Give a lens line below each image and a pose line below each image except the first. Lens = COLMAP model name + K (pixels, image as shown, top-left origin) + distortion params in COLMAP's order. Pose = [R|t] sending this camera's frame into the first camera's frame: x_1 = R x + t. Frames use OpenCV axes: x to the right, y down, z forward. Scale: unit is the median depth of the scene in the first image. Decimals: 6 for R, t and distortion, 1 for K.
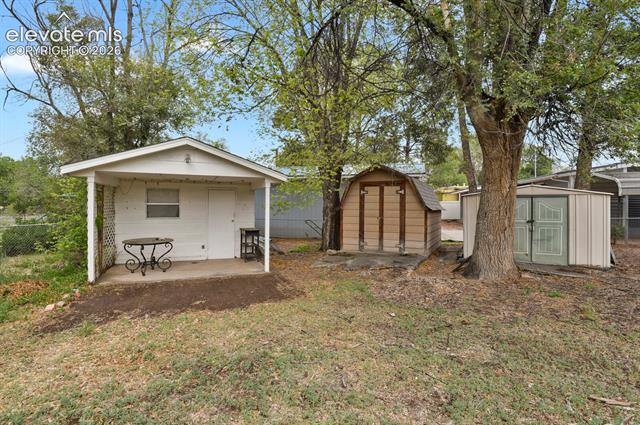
lens RADIAL K [[312.2, 0, 323.2], [0, 312.2, 210.3], [0, 0, 1]] dist [-0.026051, -0.002258]
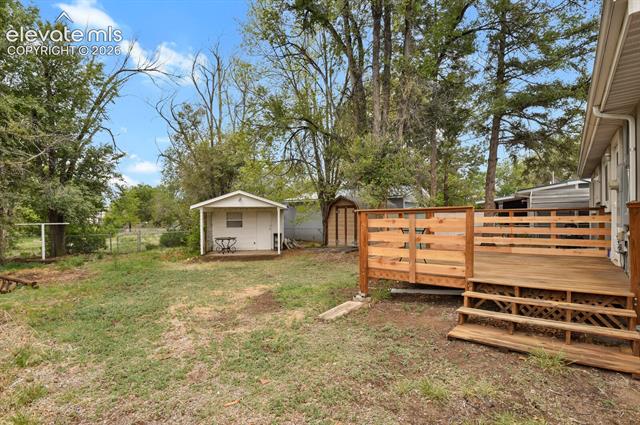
lens RADIAL K [[300.4, 0, 319.7], [0, 300.4, 222.1], [0, 0, 1]] dist [-0.024486, -0.000351]
pose [[0.962597, -0.011290, -0.270703, 0.496757], [0.011848, 0.999930, 0.000427, -0.002196], [0.270679, -0.003618, 0.962663, -0.648899]]
